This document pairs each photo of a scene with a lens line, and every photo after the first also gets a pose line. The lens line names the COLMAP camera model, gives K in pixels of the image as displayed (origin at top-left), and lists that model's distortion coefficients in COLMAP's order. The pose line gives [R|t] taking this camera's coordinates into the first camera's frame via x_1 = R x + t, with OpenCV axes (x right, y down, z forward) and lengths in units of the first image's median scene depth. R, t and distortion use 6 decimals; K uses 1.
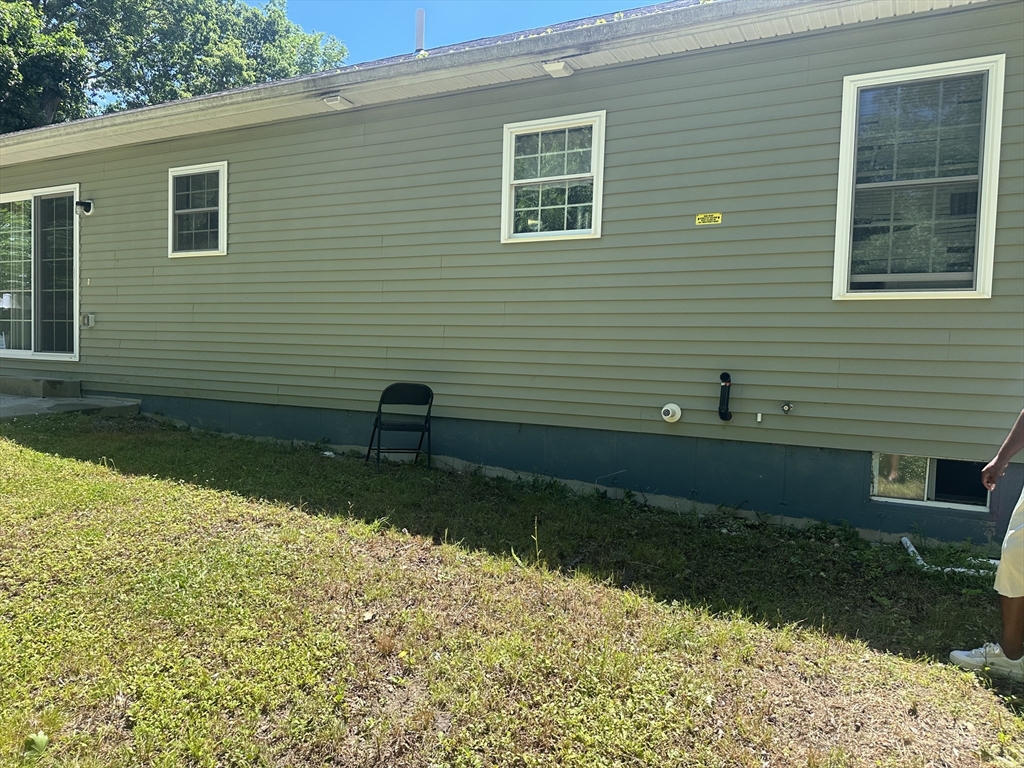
lens RADIAL K [[734.1, 0, 504.4], [0, 734.1, 386.5], [0, 0, 1]] dist [0.041302, -0.024660]
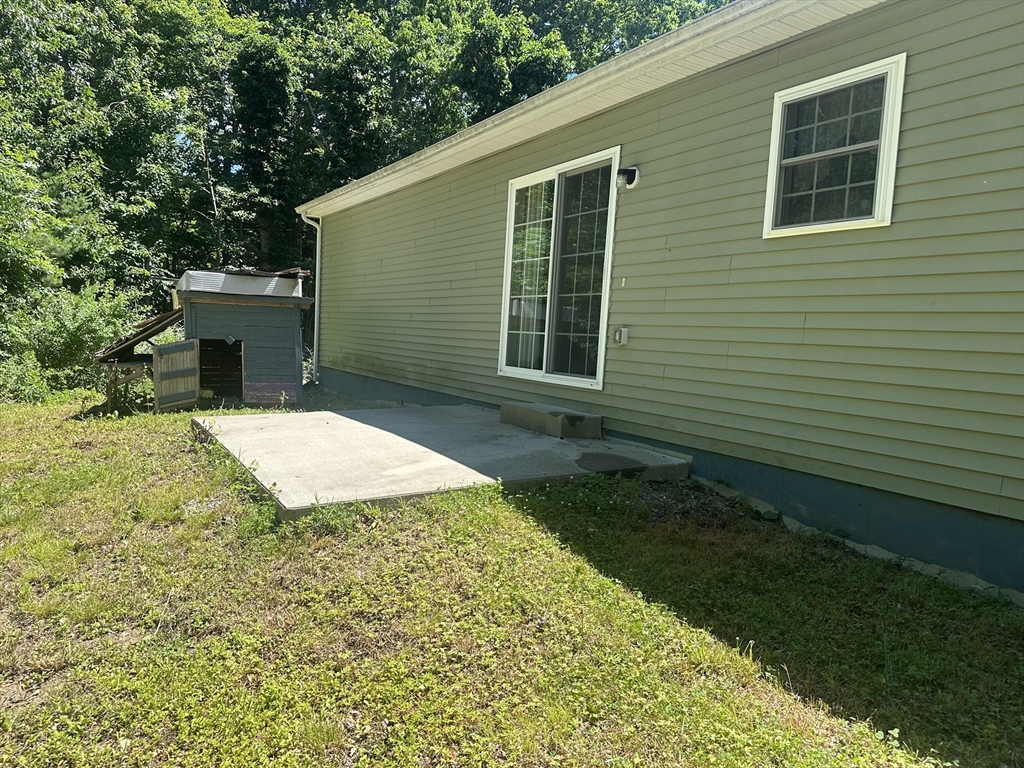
lens RADIAL K [[734.1, 0, 513.9], [0, 734.1, 383.5], [0, 0, 1]] dist [0.041302, -0.024660]
pose [[0.863748, 0.050742, -0.501363, -0.293943], [-0.052549, 0.998563, 0.010531, -0.045291], [0.501177, 0.017249, 0.865173, 0.336740]]
